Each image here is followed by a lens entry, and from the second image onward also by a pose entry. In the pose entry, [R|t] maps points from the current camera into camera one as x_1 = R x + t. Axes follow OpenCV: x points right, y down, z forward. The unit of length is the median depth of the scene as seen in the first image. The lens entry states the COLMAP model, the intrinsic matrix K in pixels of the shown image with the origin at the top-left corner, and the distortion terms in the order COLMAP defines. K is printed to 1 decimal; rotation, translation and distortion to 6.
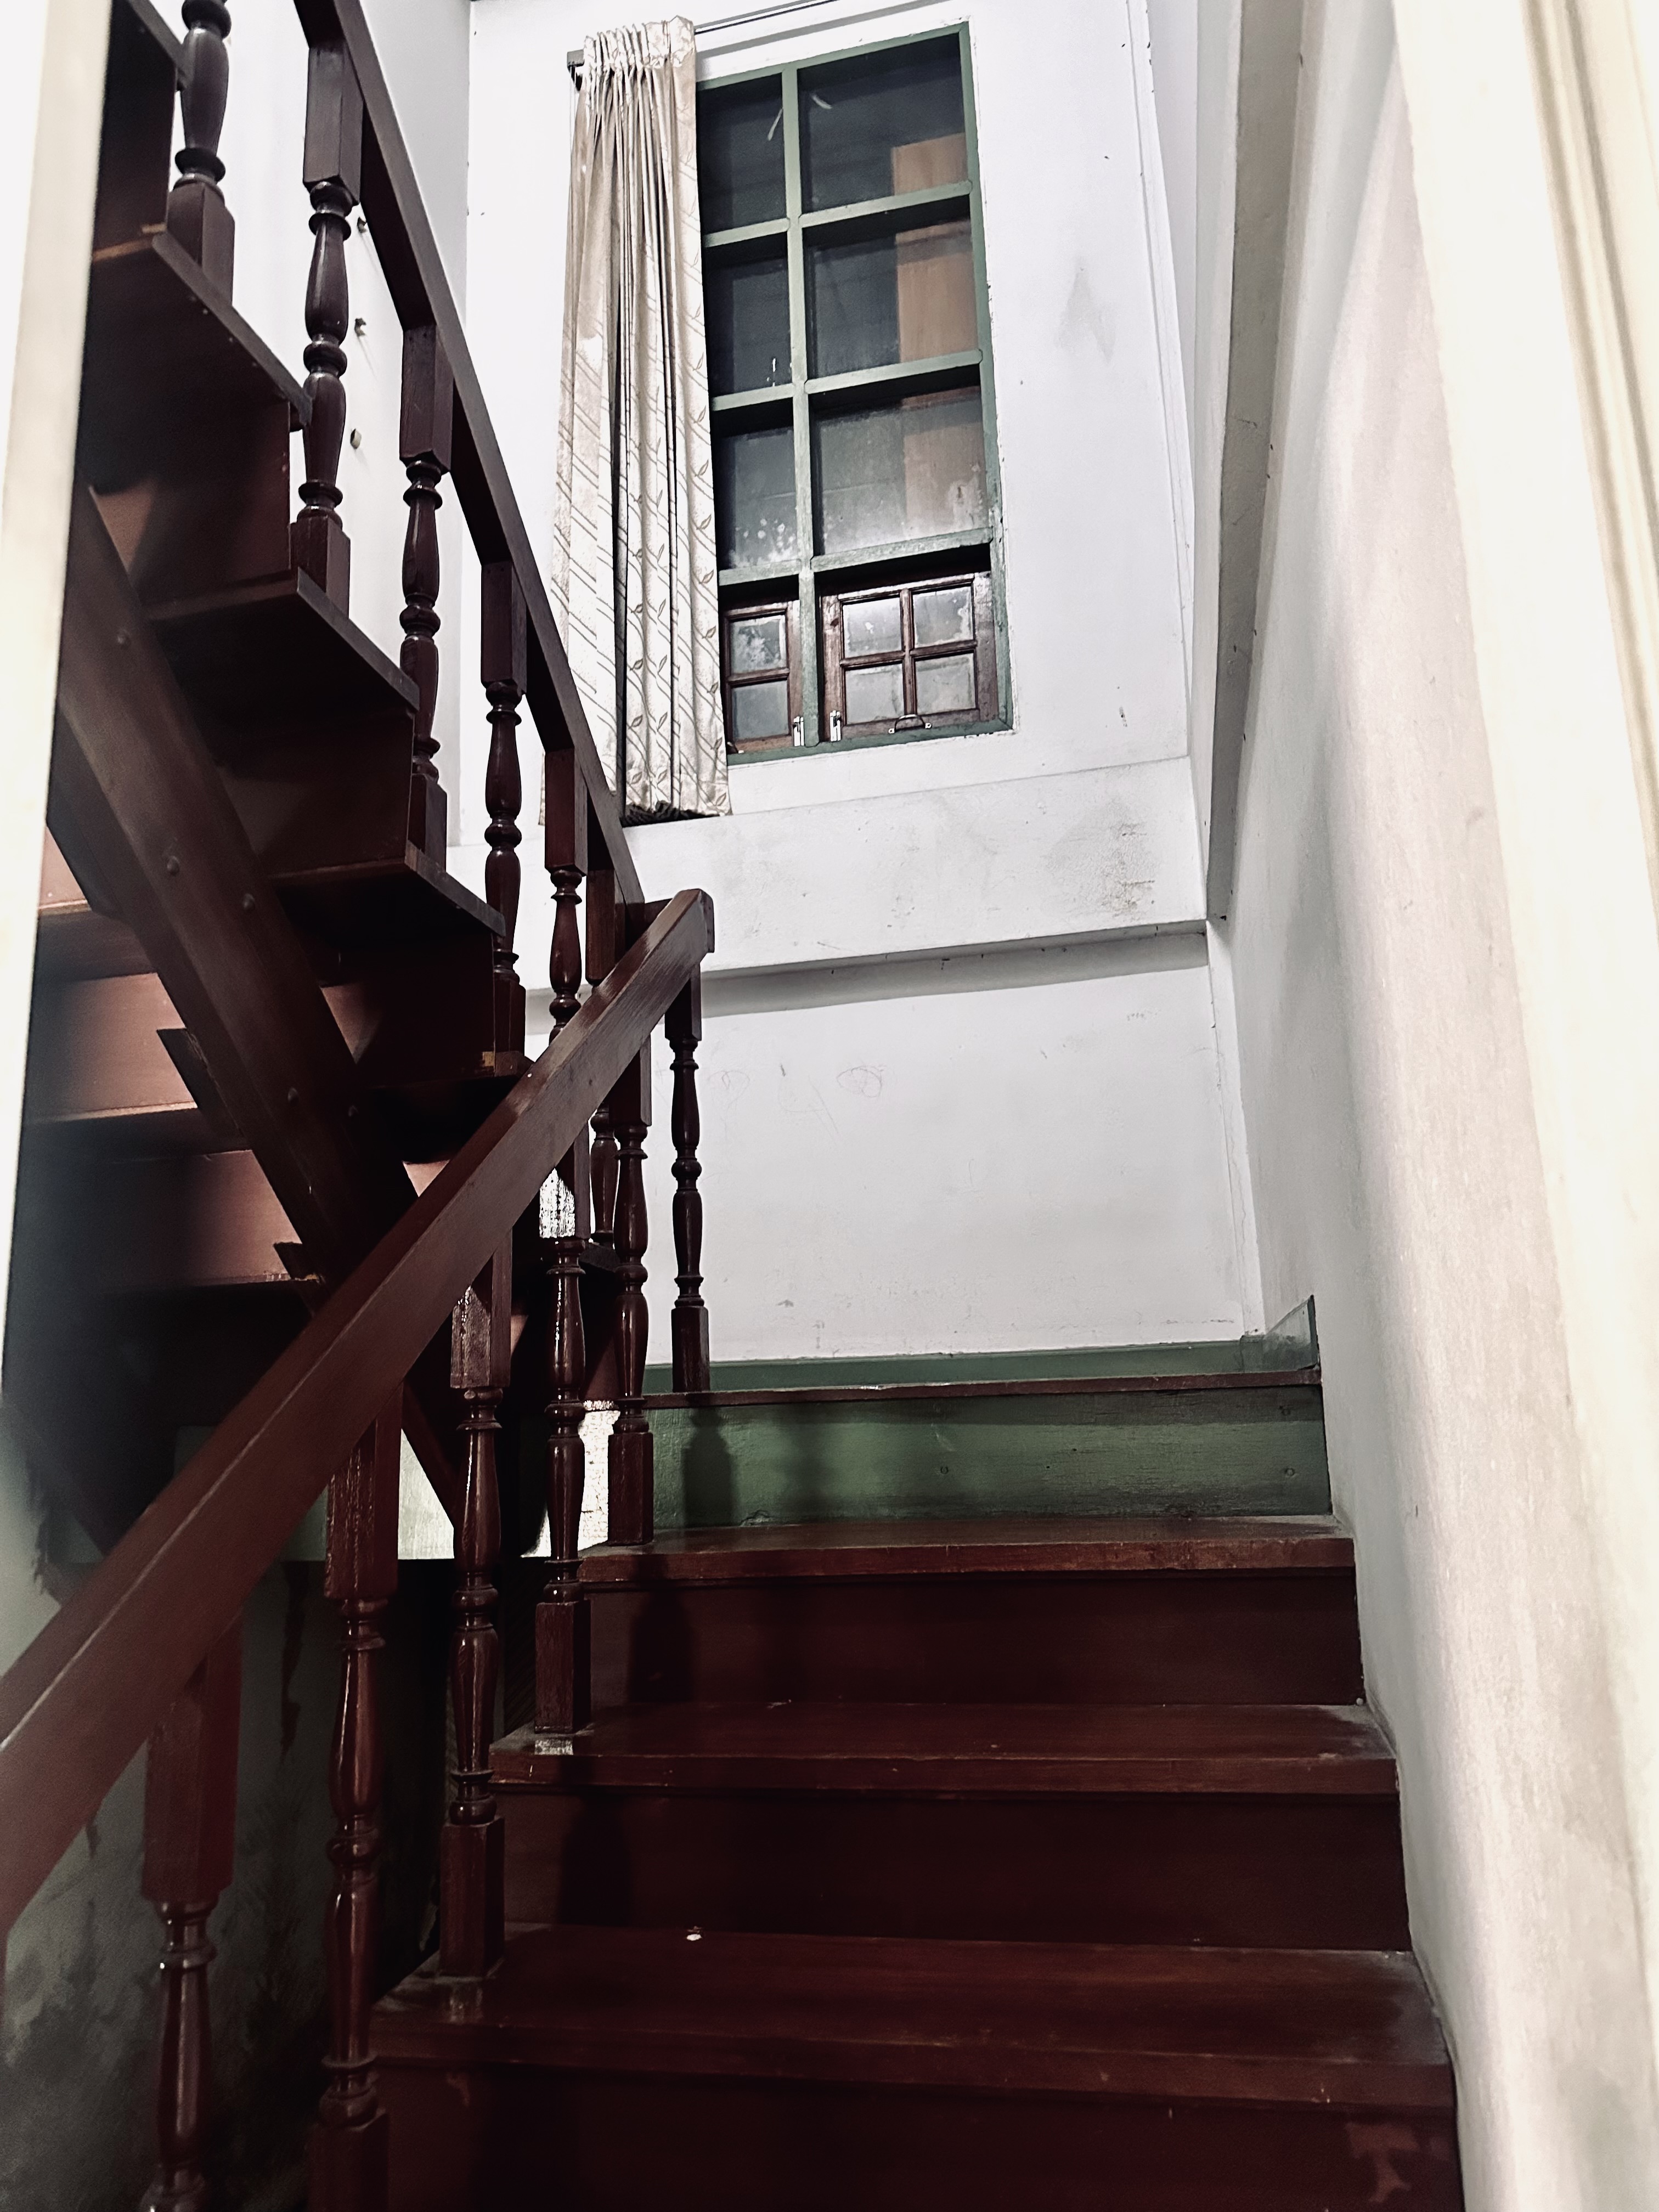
lens RADIAL K [[1547.4, 0, 835.5], [0, 1547.4, 1113.6], [0, 0, 1]] dist [0.020886, -0.037914]
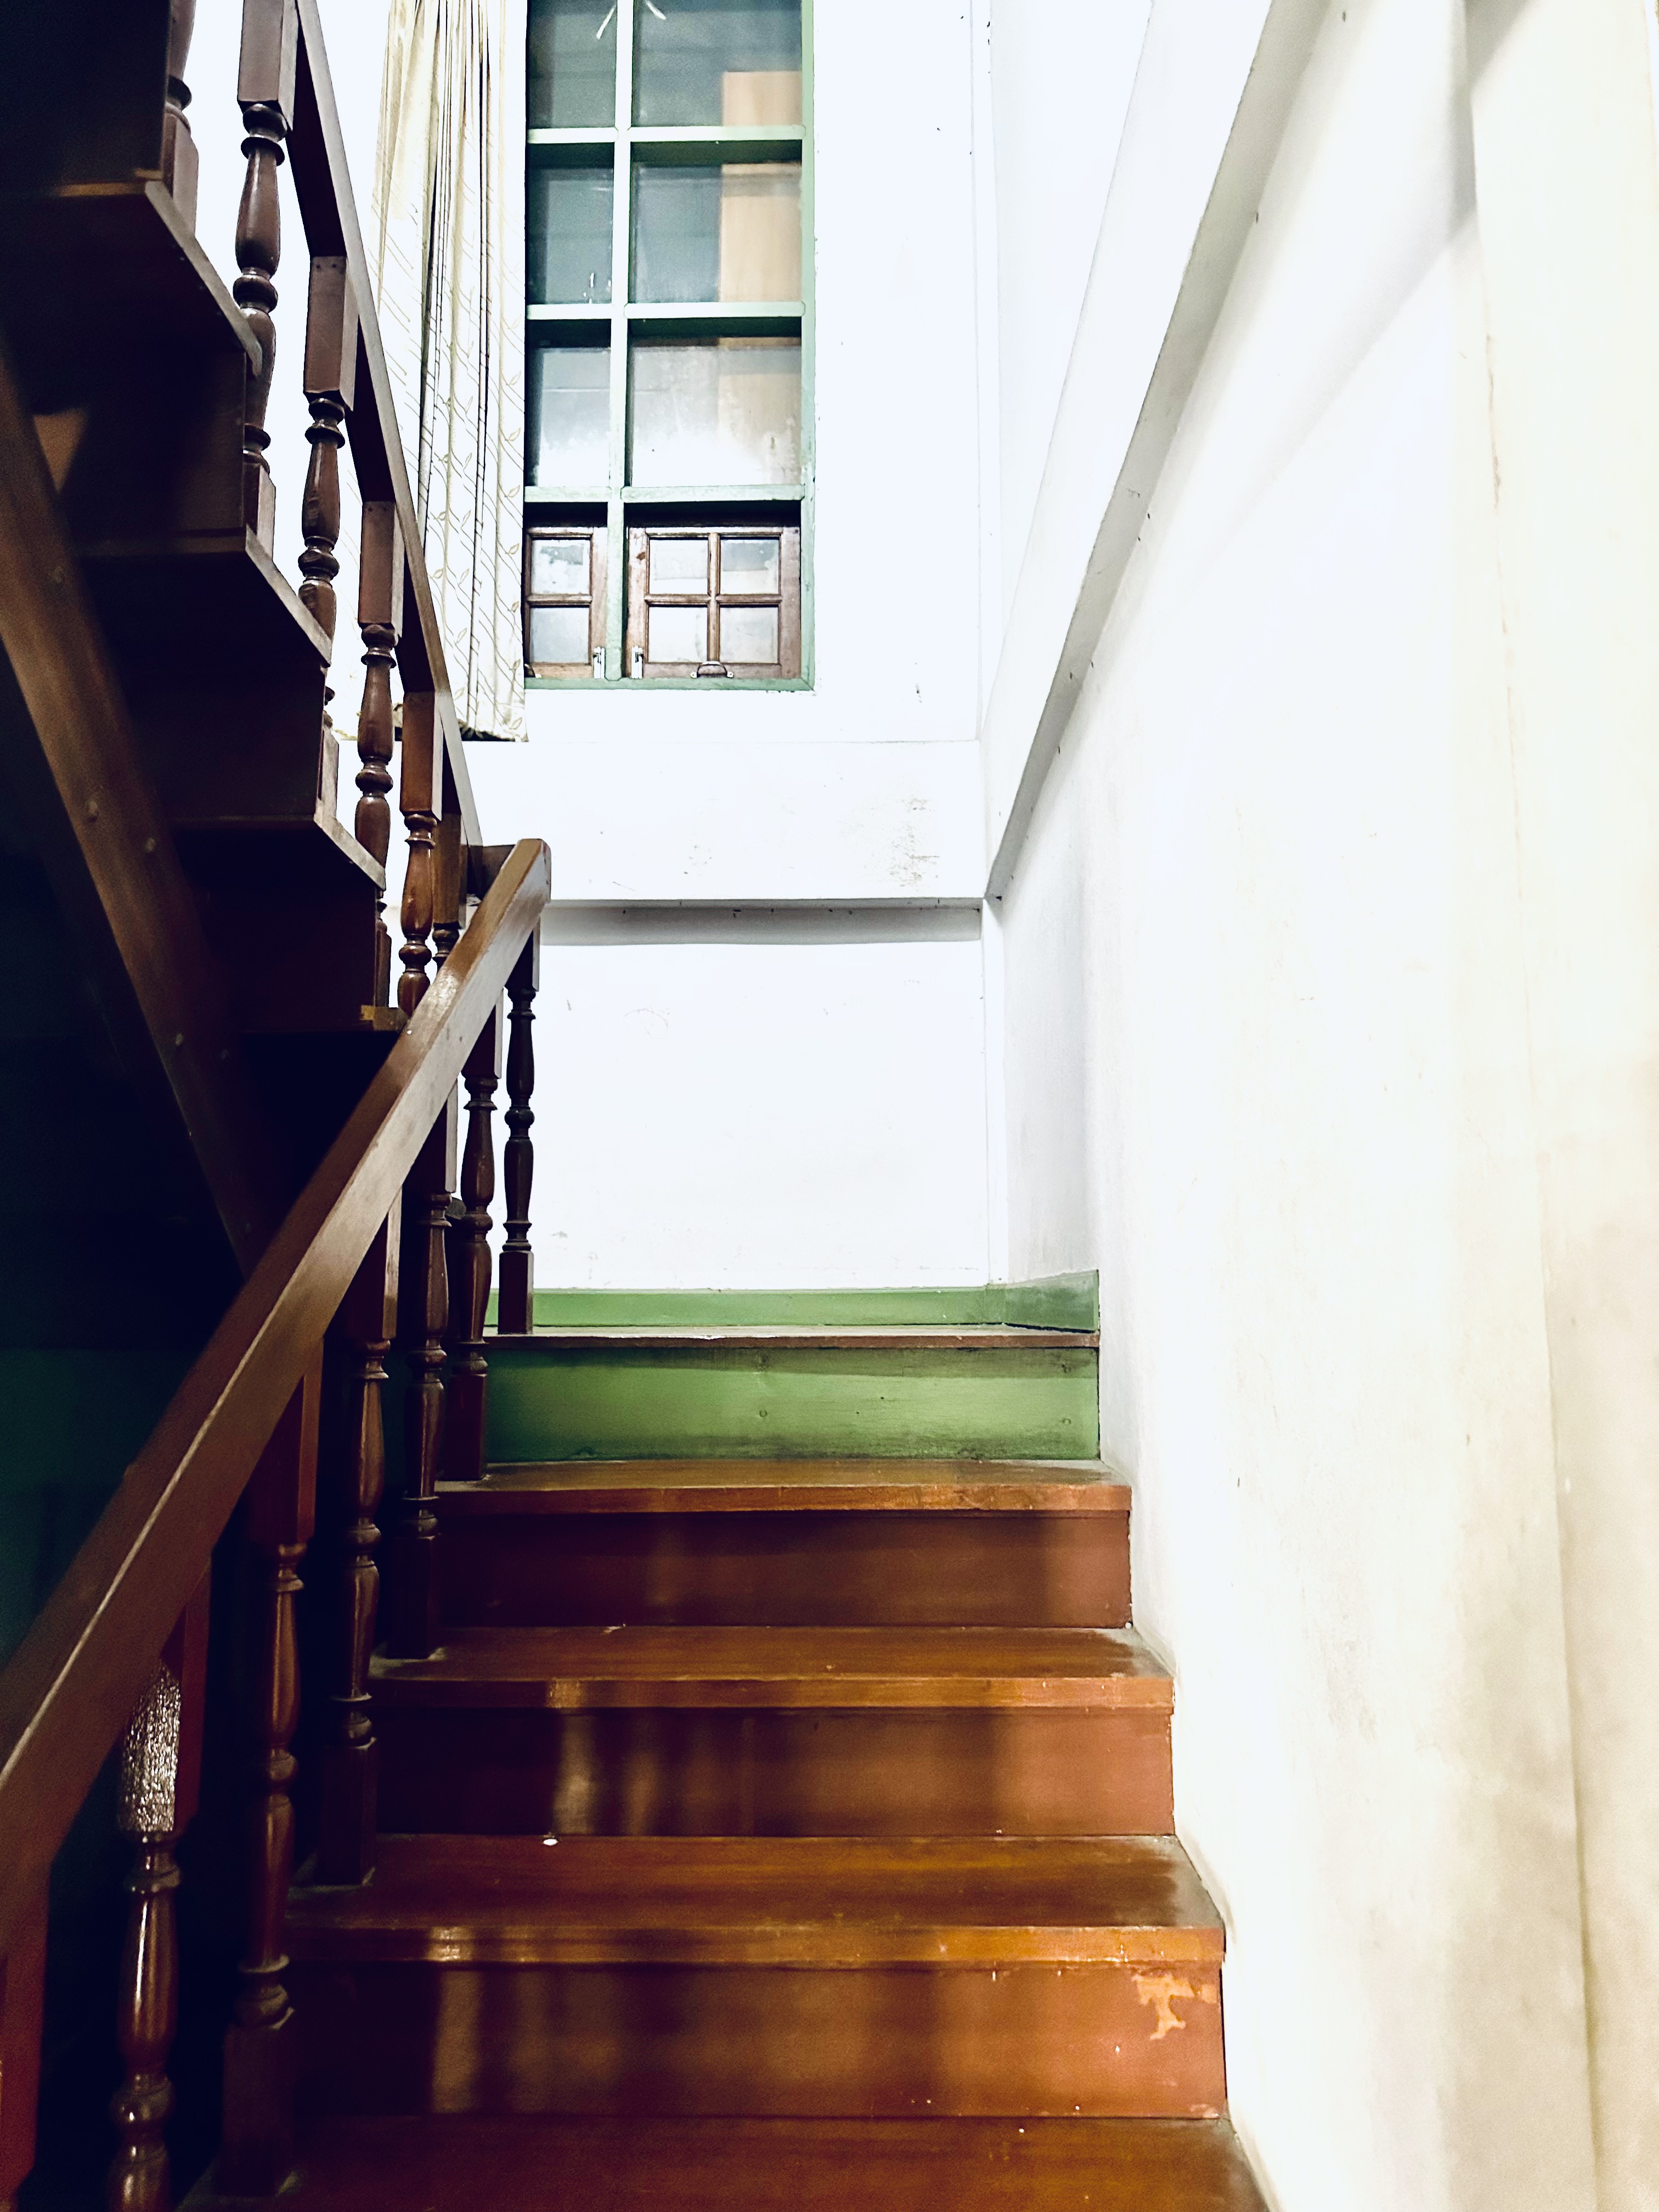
lens RADIAL K [[1547.4, 0, 831.1], [0, 1547.4, 1120.6], [0, 0, 1]] dist [0.020886, -0.037914]
pose [[0.977019, 0.060296, 0.204444, -0.106314], [-0.073850, 0.995503, 0.059325, -0.038622], [-0.199948, -0.073060, 0.977079, -0.049969]]
